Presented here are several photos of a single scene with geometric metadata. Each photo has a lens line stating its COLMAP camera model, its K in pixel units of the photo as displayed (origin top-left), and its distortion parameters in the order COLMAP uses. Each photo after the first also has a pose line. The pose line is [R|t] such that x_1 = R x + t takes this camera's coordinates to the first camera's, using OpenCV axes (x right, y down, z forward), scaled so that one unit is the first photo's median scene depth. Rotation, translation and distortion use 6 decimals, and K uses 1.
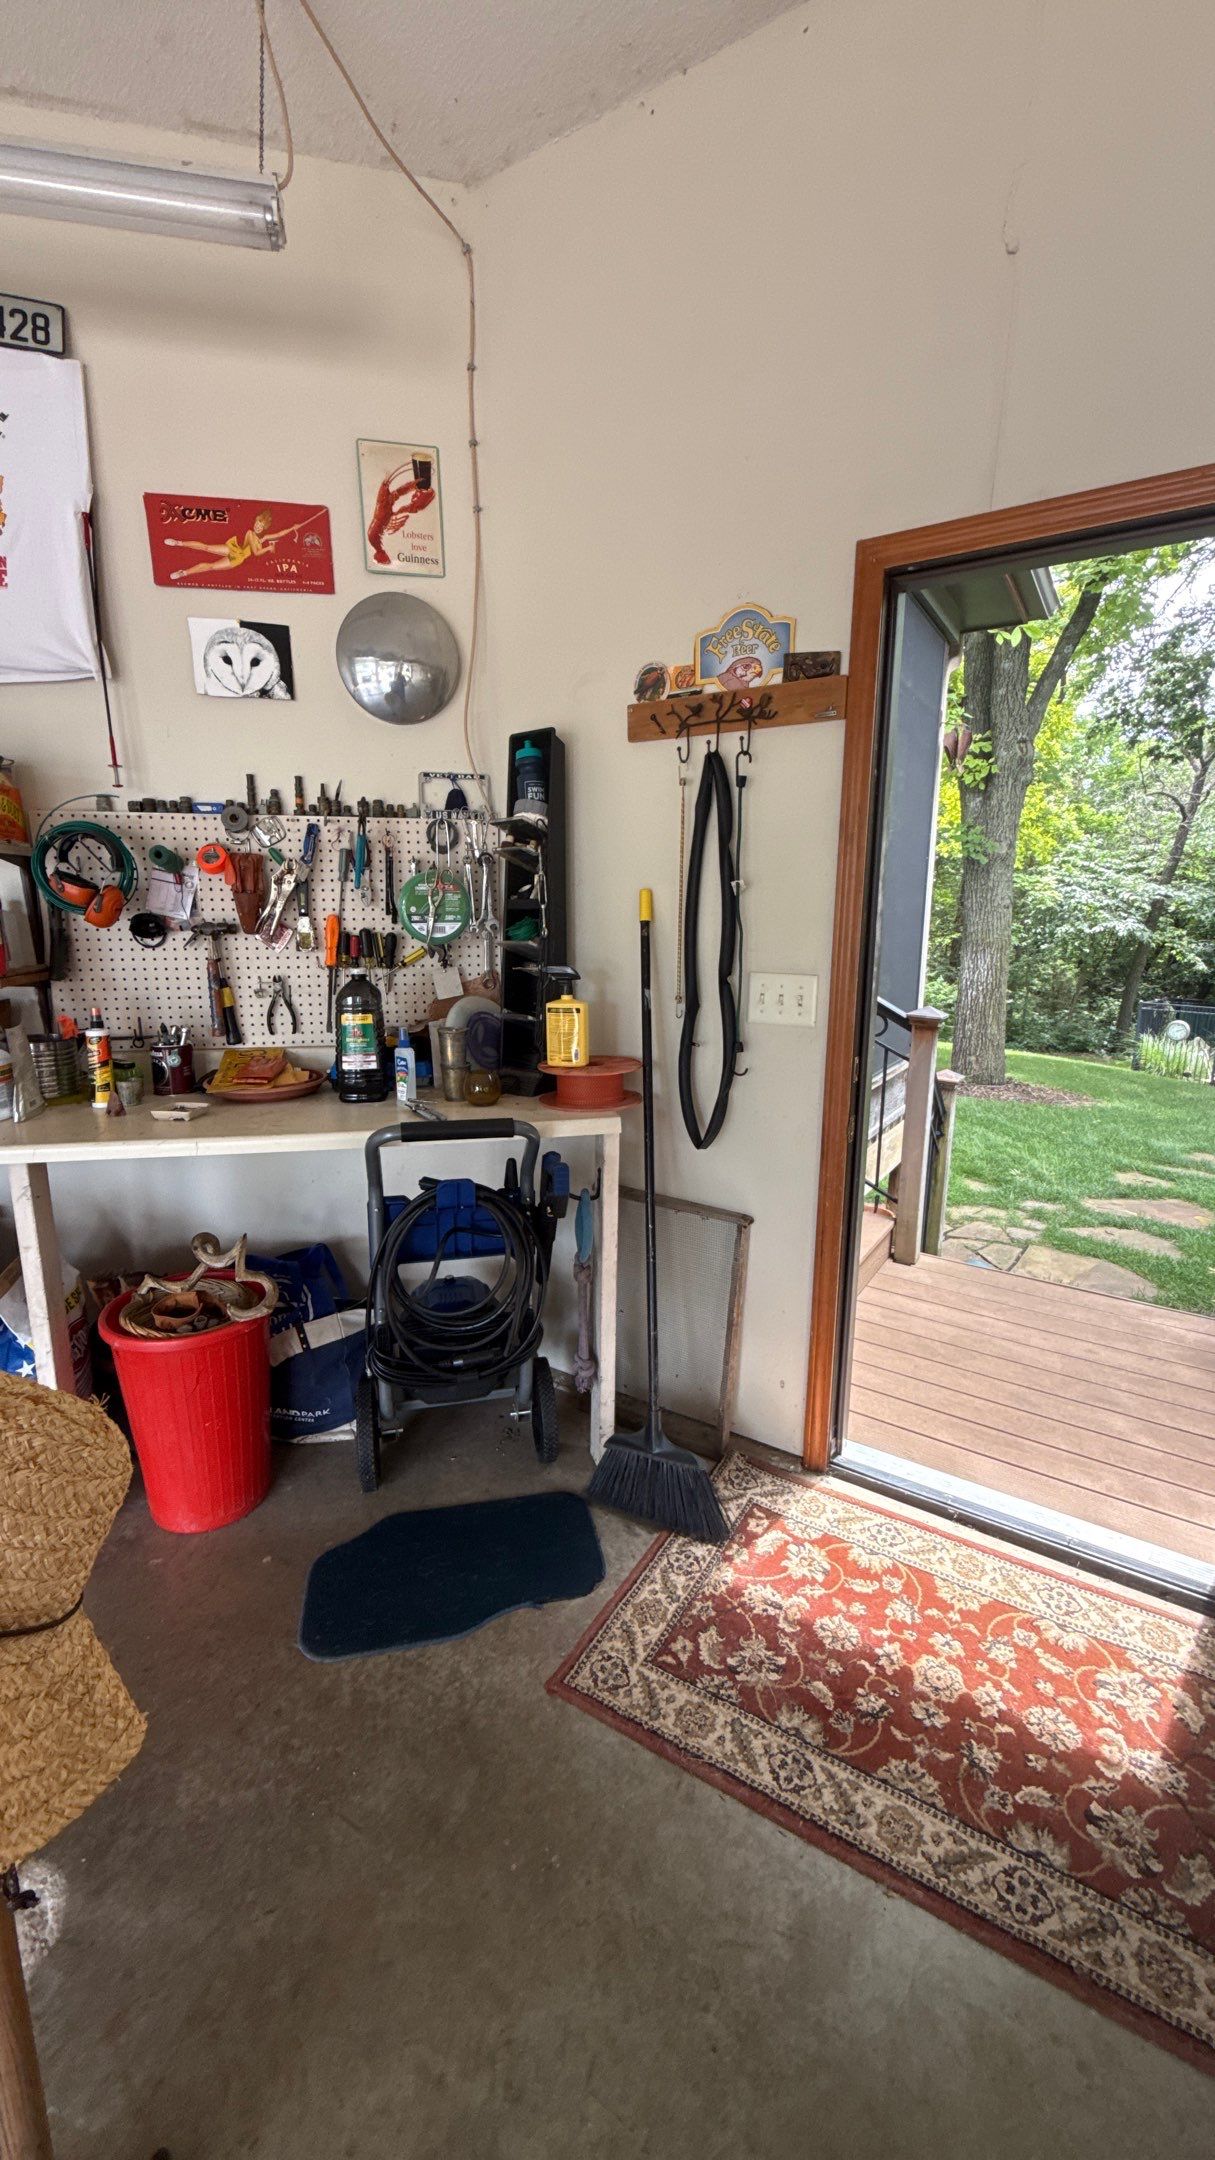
lens RADIAL K [[858.4, 0, 605.9], [0, 858.4, 1076.4], [0, 0, 1]] dist [0.001807, -0.000701]
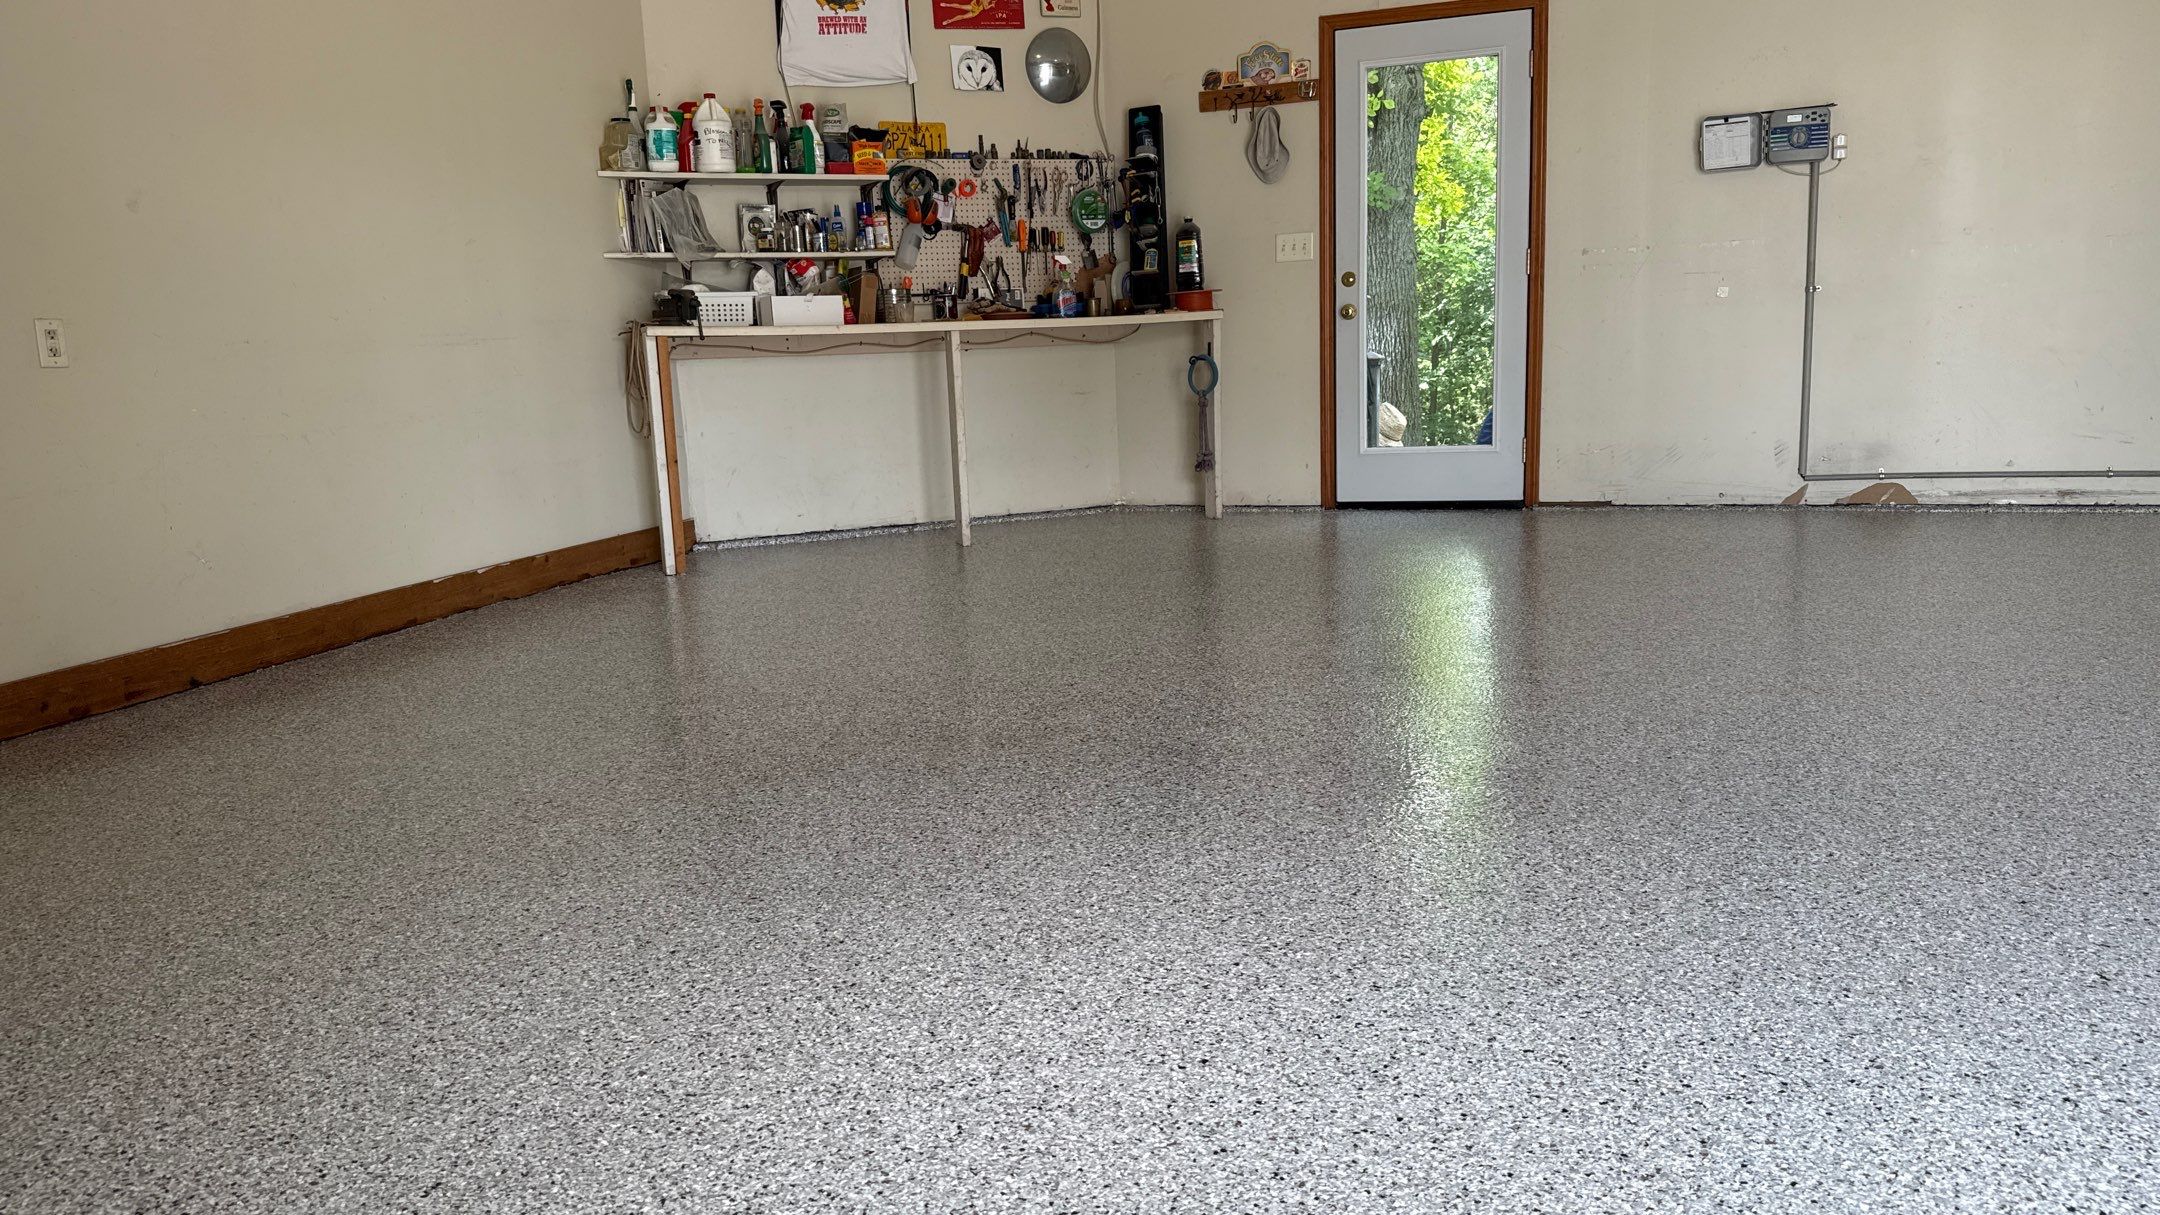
lens RADIAL K [[1506.0, 0, 1075.1], [0, 1506.0, 615.3], [0, 0, 1]] dist [0.200656, -0.464474]
pose [[0.976186, -0.085862, 0.199223, -0.941463], [0.089477, 0.995946, -0.009198, 0.660011], [-0.197625, 0.026805, 0.979911, -2.041412]]
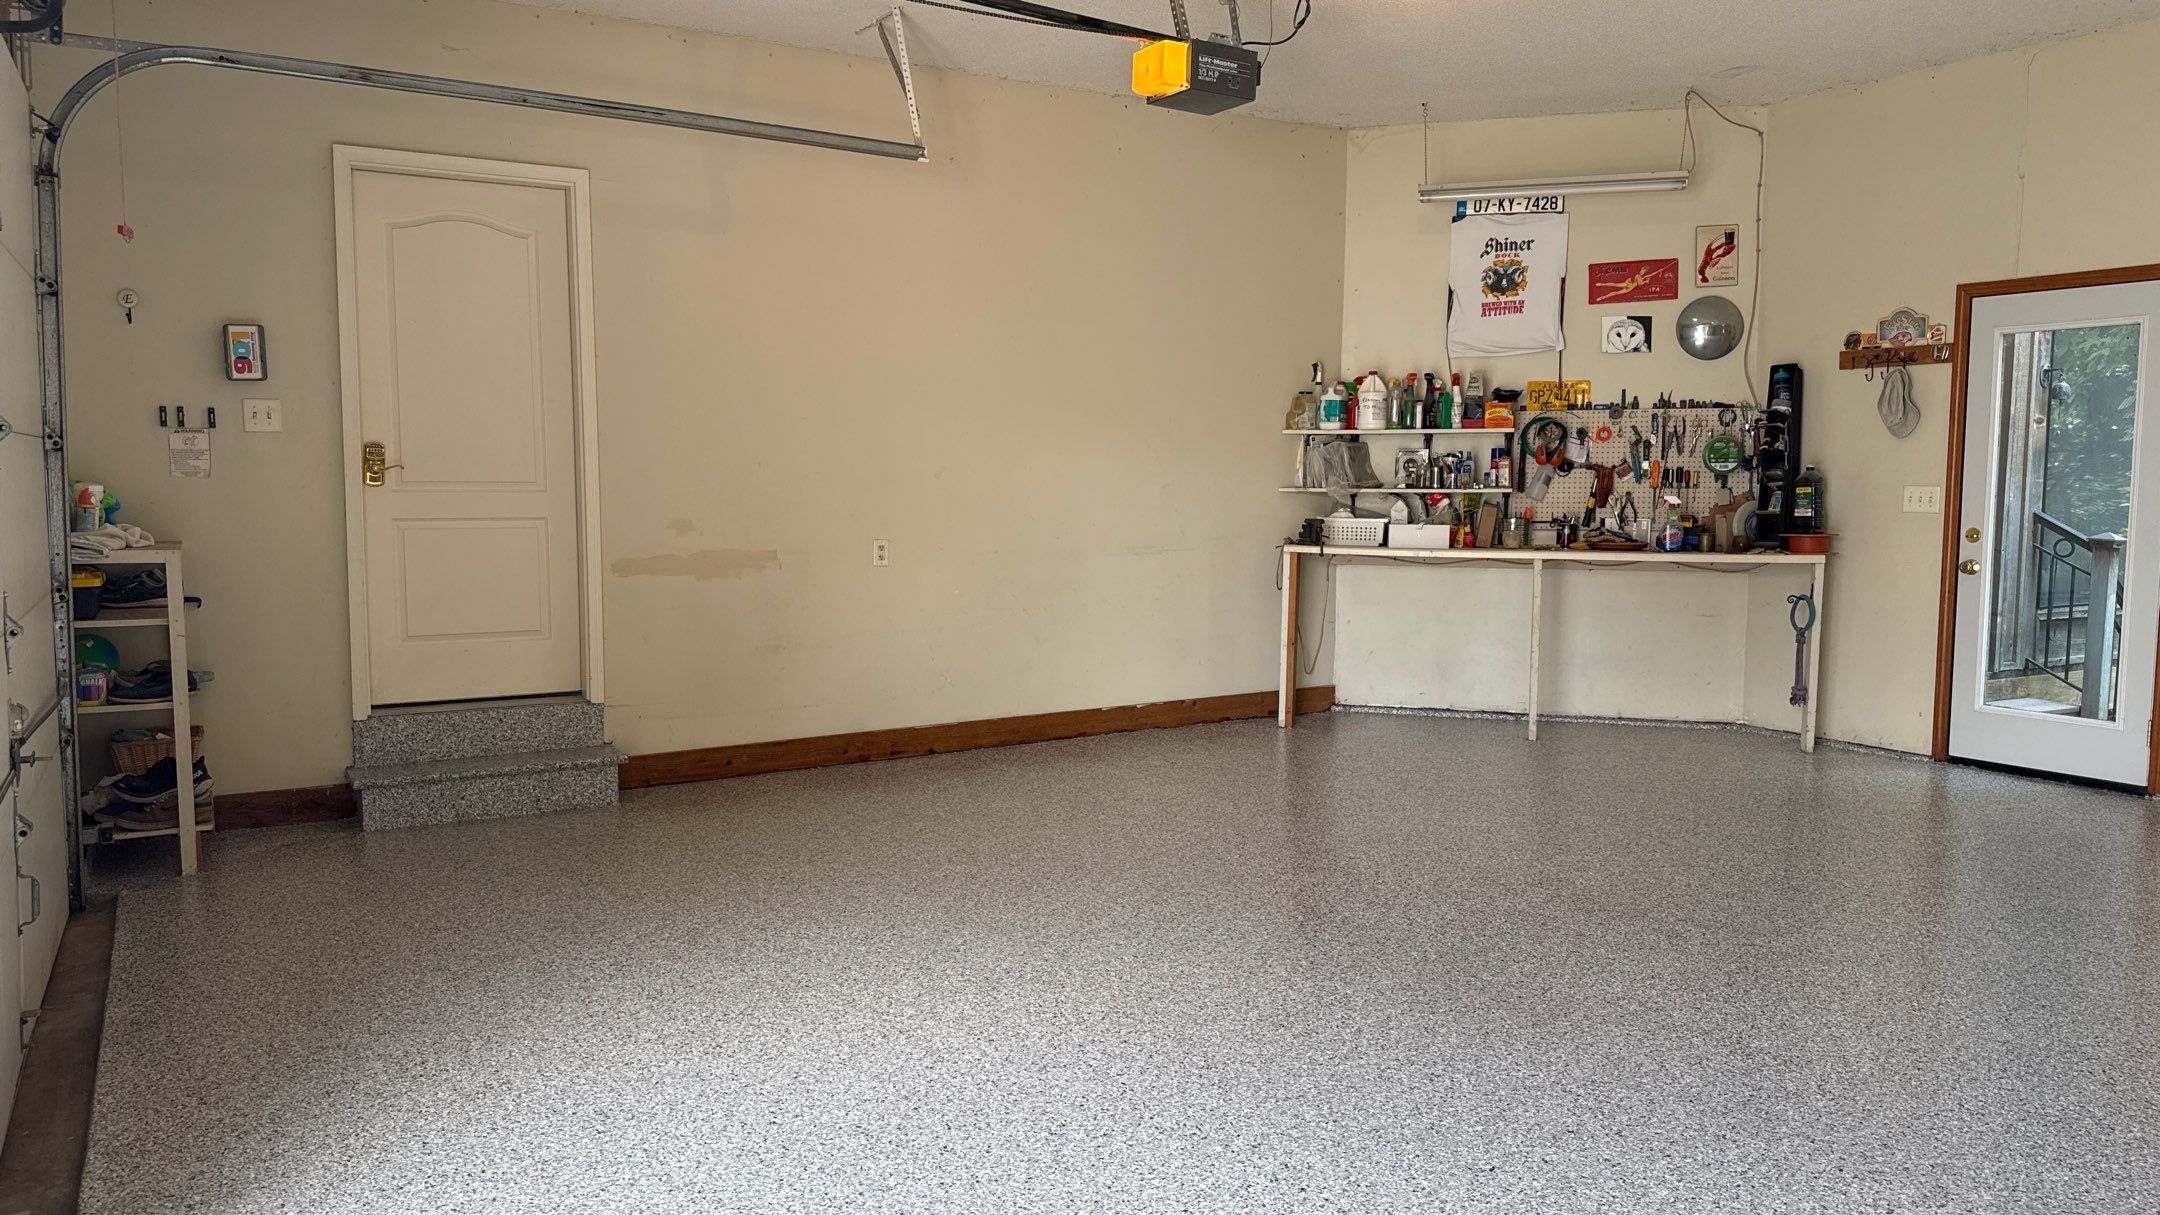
lens RADIAL K [[1535.0, 0, 1081.4], [0, 1535.0, 613.1], [0, 0, 1]] dist [0.104838, -0.170417]
pose [[0.886045, 0.040348, -0.461841, 0.151409], [-0.089686, 0.992304, -0.085371, 0.584971], [0.454842, 0.117063, 0.882845, -2.707656]]
